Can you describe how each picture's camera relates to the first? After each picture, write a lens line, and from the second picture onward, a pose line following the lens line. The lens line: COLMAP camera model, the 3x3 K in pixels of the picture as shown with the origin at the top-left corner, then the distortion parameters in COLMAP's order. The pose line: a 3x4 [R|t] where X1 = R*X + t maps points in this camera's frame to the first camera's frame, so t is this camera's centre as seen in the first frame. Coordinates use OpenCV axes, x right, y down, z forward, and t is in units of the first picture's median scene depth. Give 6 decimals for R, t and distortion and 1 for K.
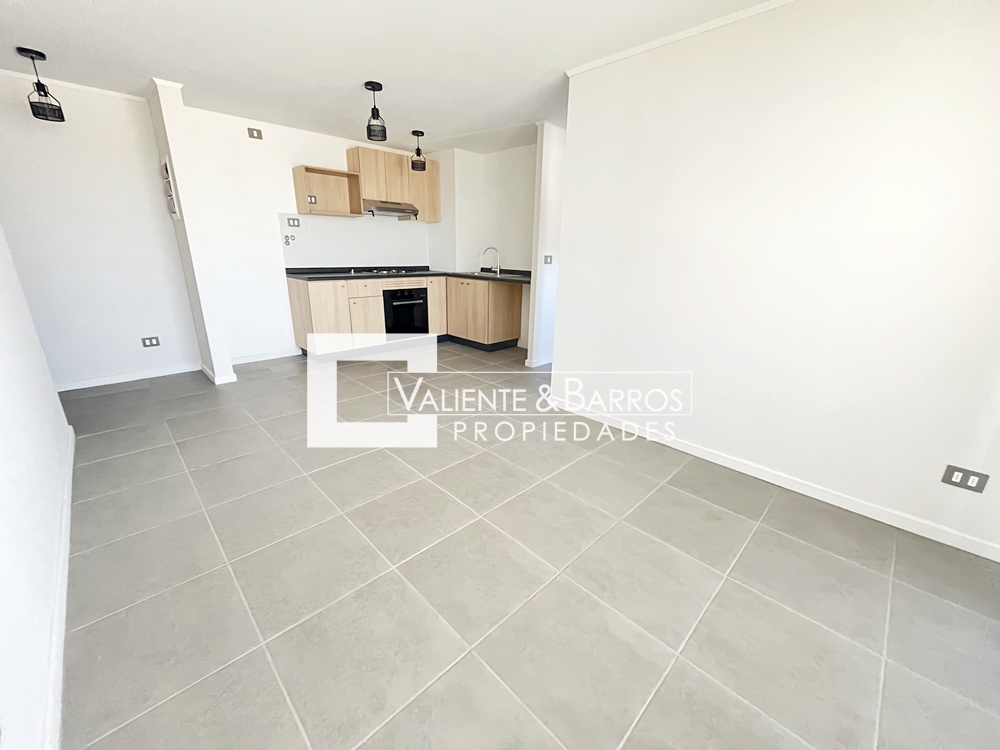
lens RADIAL K [[401.0, 0, 500.2], [0, 401.0, 376.9], [0, 0, 1]] dist [-0.007080, -0.000495]
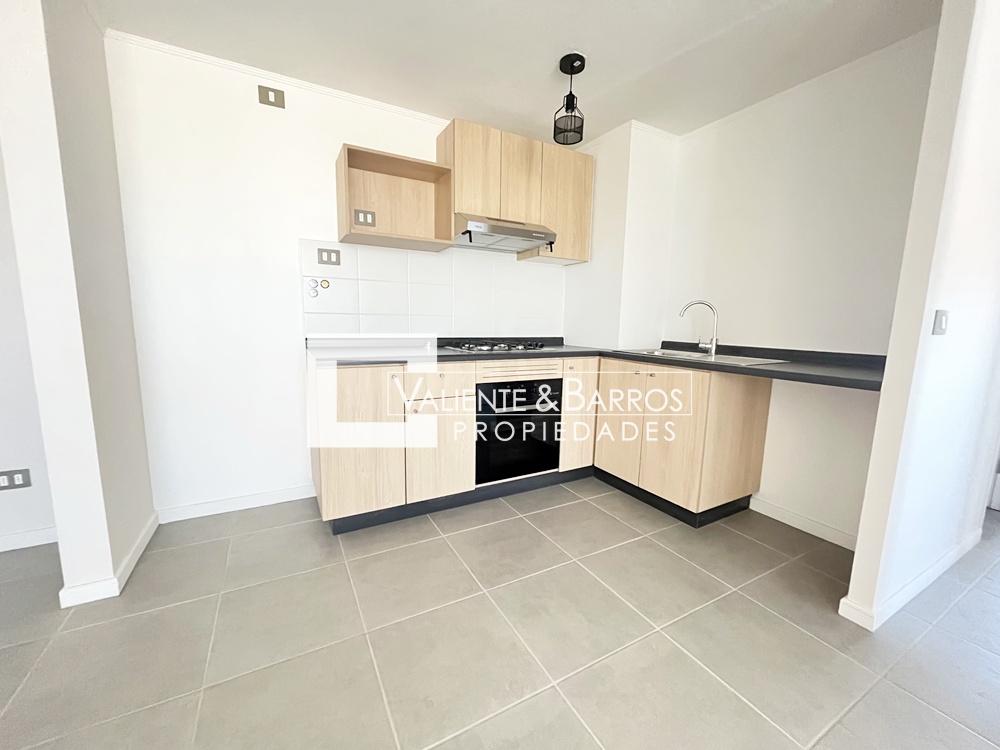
lens RADIAL K [[401.0, 0, 498.3], [0, 401.0, 376.6], [0, 0, 1]] dist [-0.007080, -0.000495]
pose [[0.962728, 0.035125, -0.268179, -0.130334], [-0.081325, 0.983242, -0.163163, -0.141265], [0.257954, 0.178891, 0.949451, 0.516728]]
